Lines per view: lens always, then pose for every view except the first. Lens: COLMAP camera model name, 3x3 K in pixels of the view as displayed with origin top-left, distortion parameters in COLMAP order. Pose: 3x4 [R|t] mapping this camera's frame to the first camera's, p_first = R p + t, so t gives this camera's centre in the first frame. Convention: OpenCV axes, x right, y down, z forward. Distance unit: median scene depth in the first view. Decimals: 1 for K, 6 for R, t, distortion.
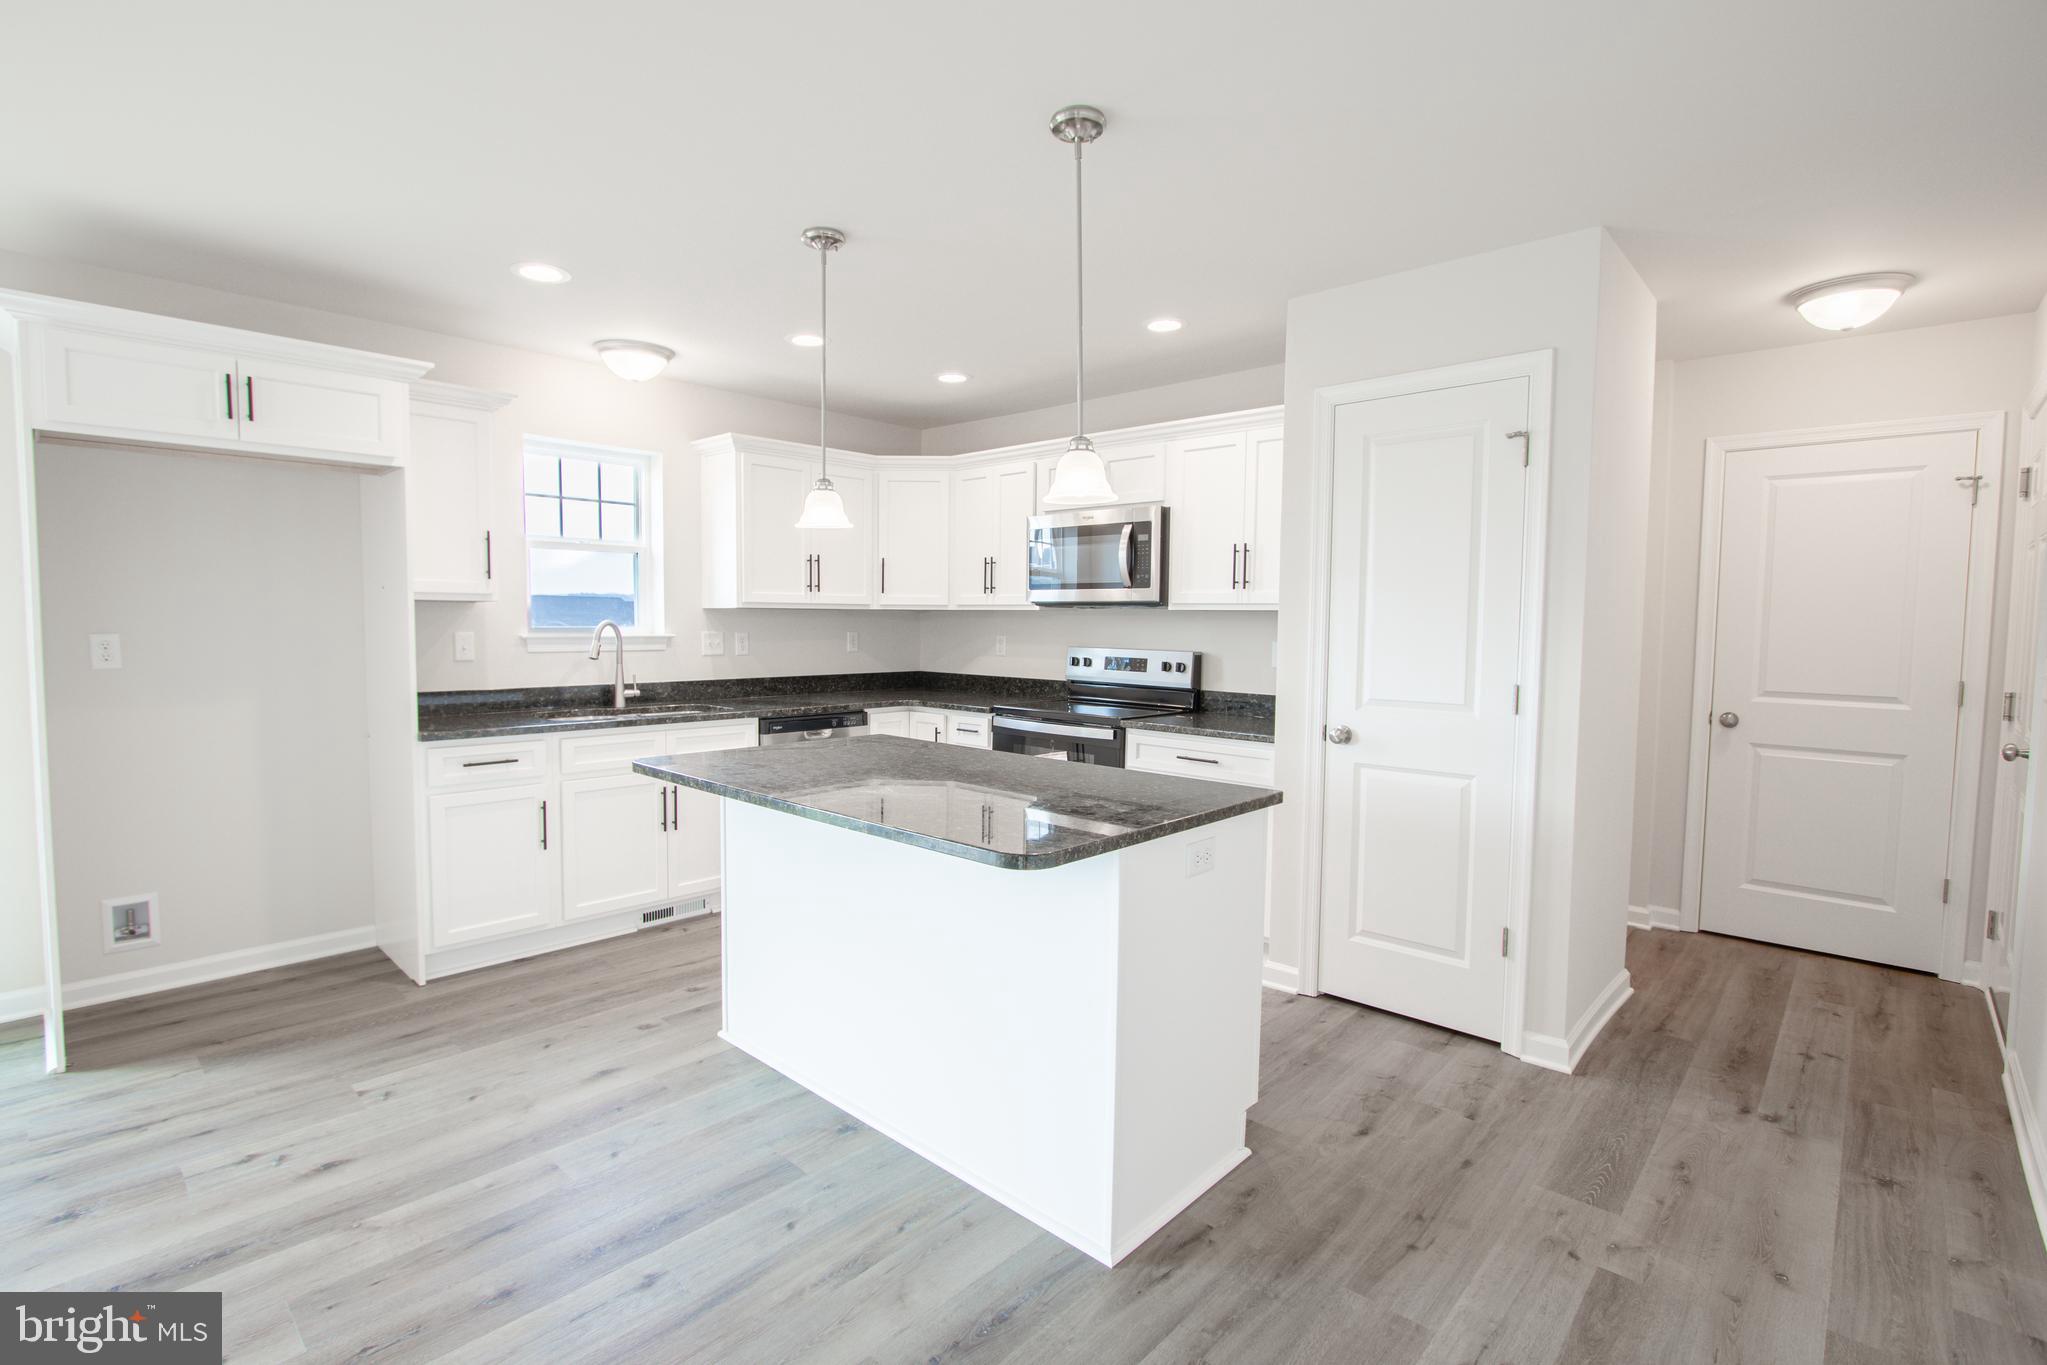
lens RADIAL K [[948.3, 0, 1002.5], [0, 948.3, 679.7], [0, 0, 1]] dist [-0.025509, 0.005501]
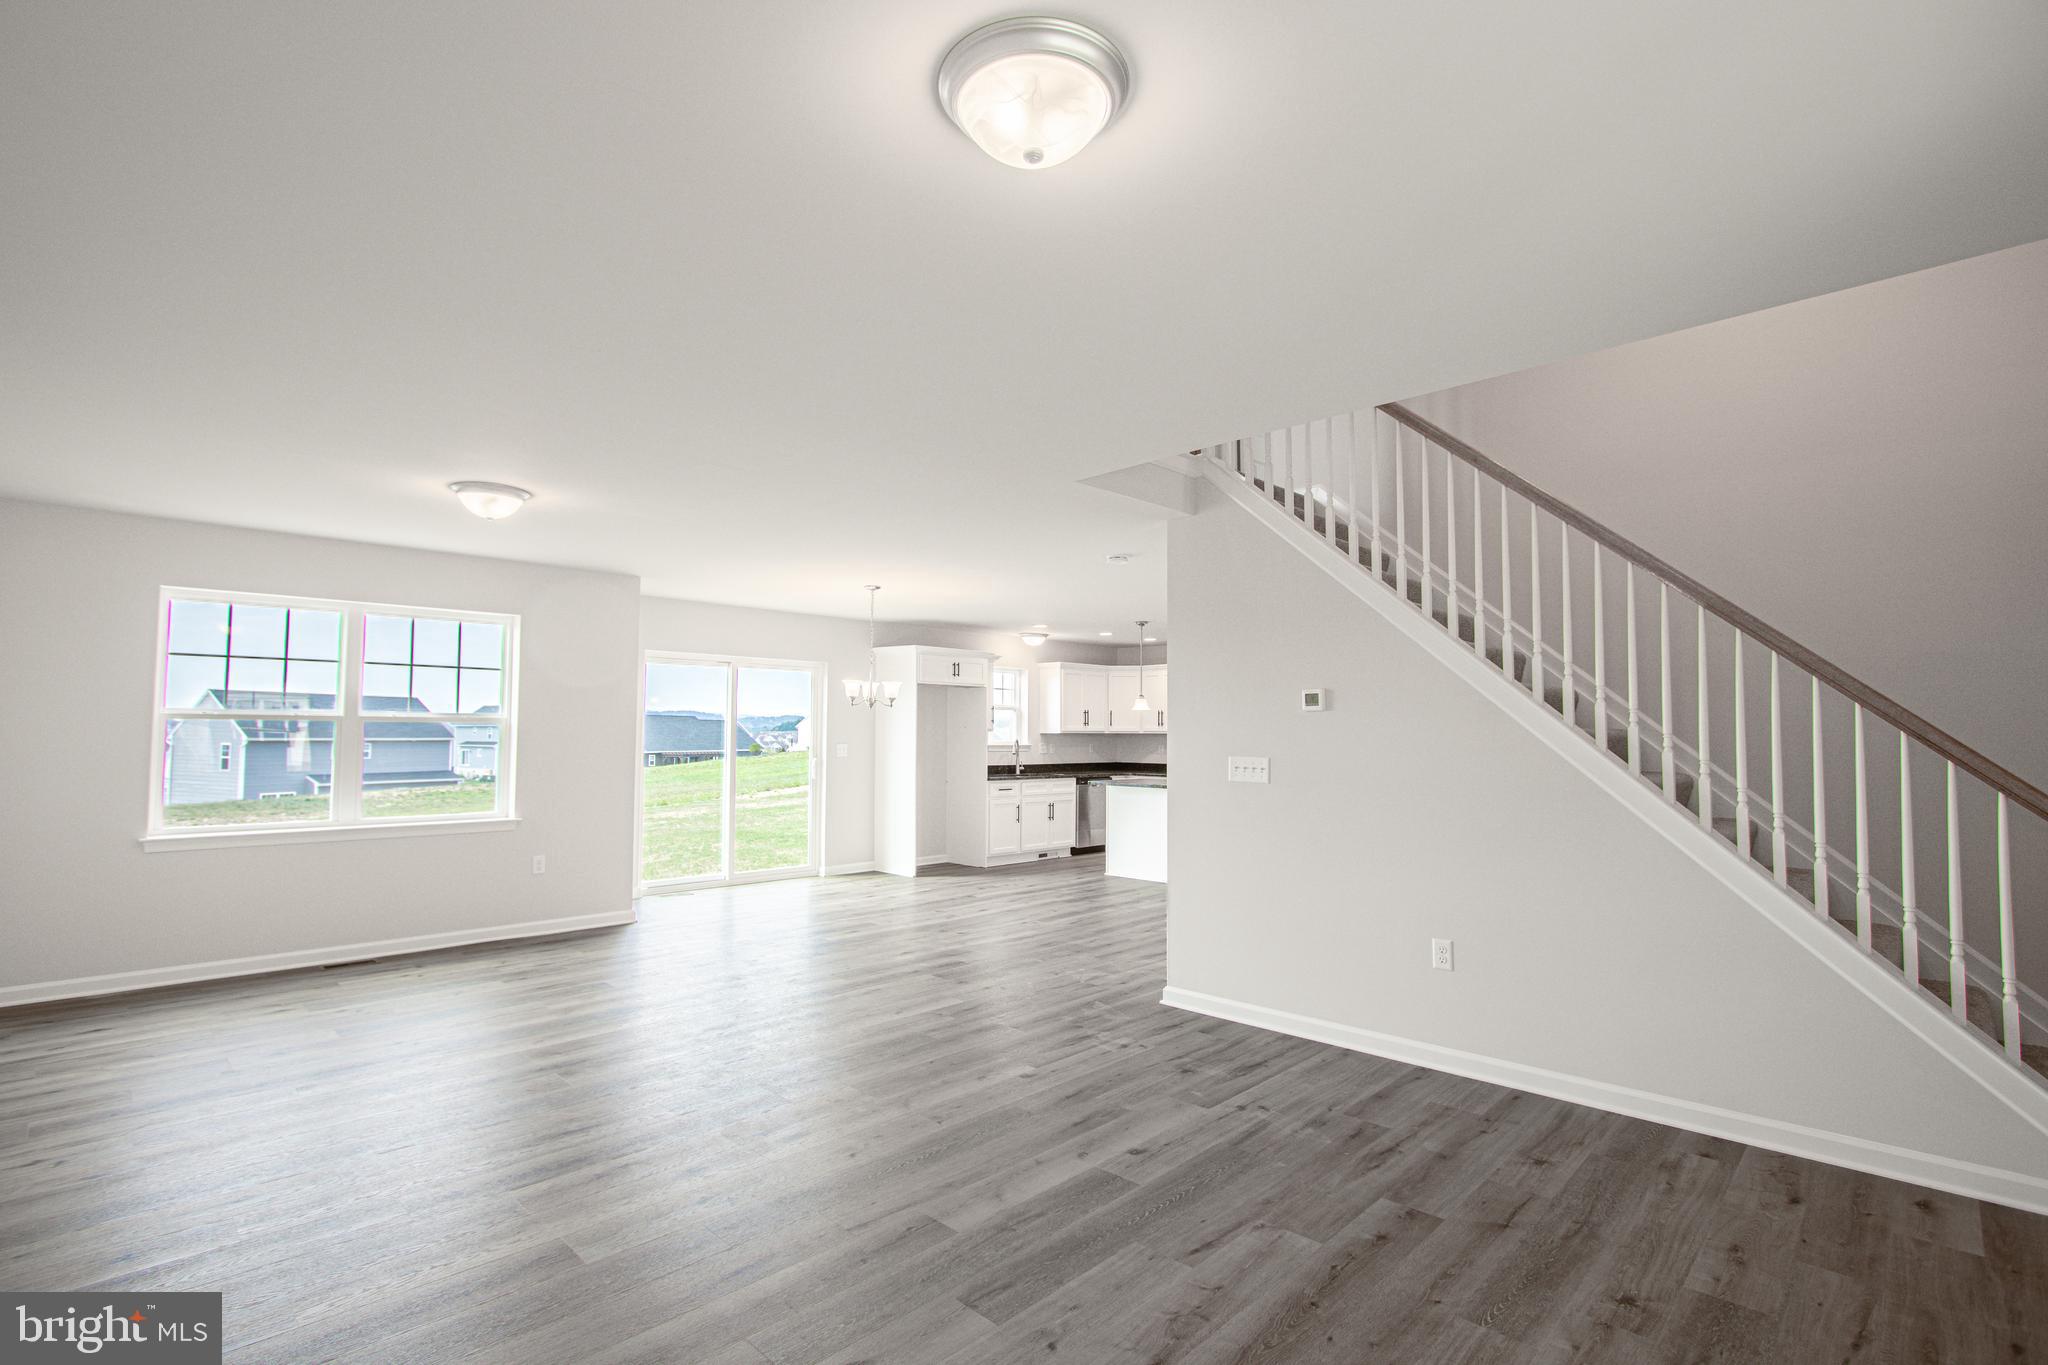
lens RADIAL K [[969.5, 0, 993.6], [0, 969.5, 685.6], [0, 0, 1]] dist [0.075983, 0.000187]
pose [[0.999245, -0.005566, -0.038458, -0.404409], [0.001132, 0.993437, -0.114374, 0.096878], [0.038842, 0.114244, 0.992693, -1.665586]]
